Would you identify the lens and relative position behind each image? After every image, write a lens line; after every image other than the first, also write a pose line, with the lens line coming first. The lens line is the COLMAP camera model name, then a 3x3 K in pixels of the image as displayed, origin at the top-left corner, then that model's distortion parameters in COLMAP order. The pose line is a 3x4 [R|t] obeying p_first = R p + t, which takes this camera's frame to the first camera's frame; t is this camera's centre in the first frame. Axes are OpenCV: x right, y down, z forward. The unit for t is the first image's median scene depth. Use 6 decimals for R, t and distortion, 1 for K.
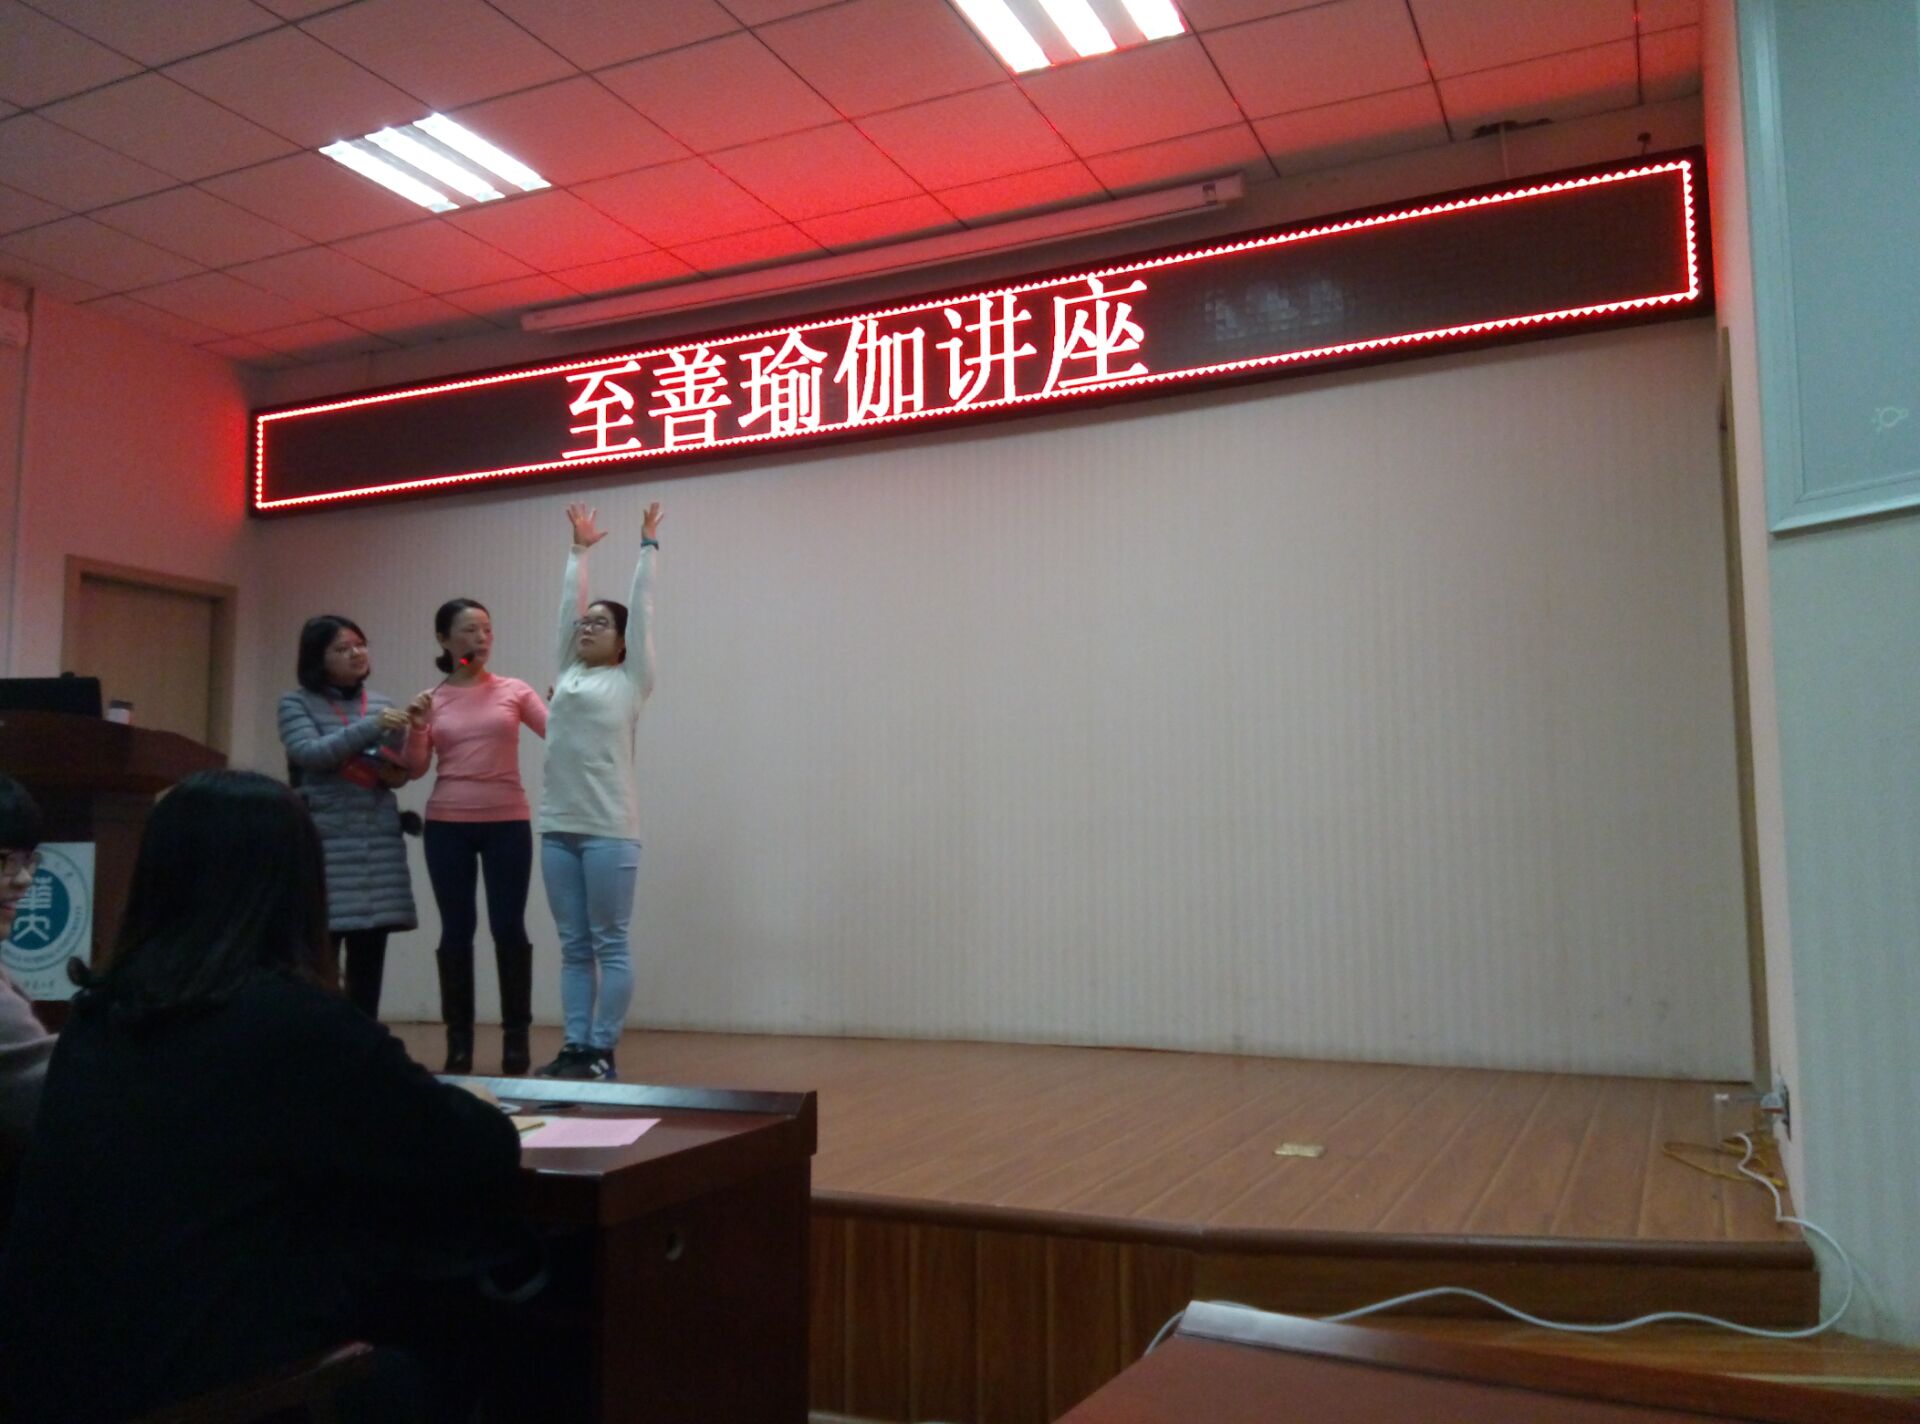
lens RADIAL K [[1554.5, 0, 956.8], [0, 1554.5, 720.6], [0, 0, 1]] dist [0.000690, -0.013320]
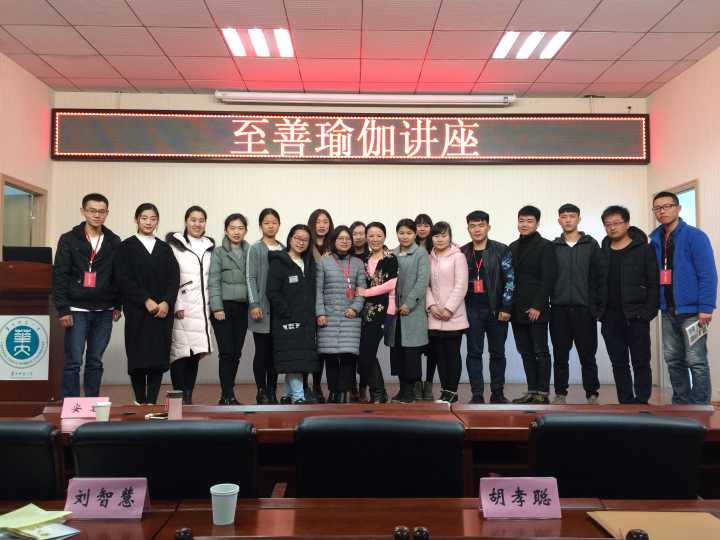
lens RADIAL K [[607.5, 0, 360.9], [0, 607.5, 267.9], [0, 0, 1]] dist [-0.031382, 0.022853]
pose [[0.896590, 0.034136, 0.441544, -0.535575], [-0.049193, 0.998531, 0.022693, -0.021874], [-0.440121, -0.042067, 0.896952, 0.047489]]
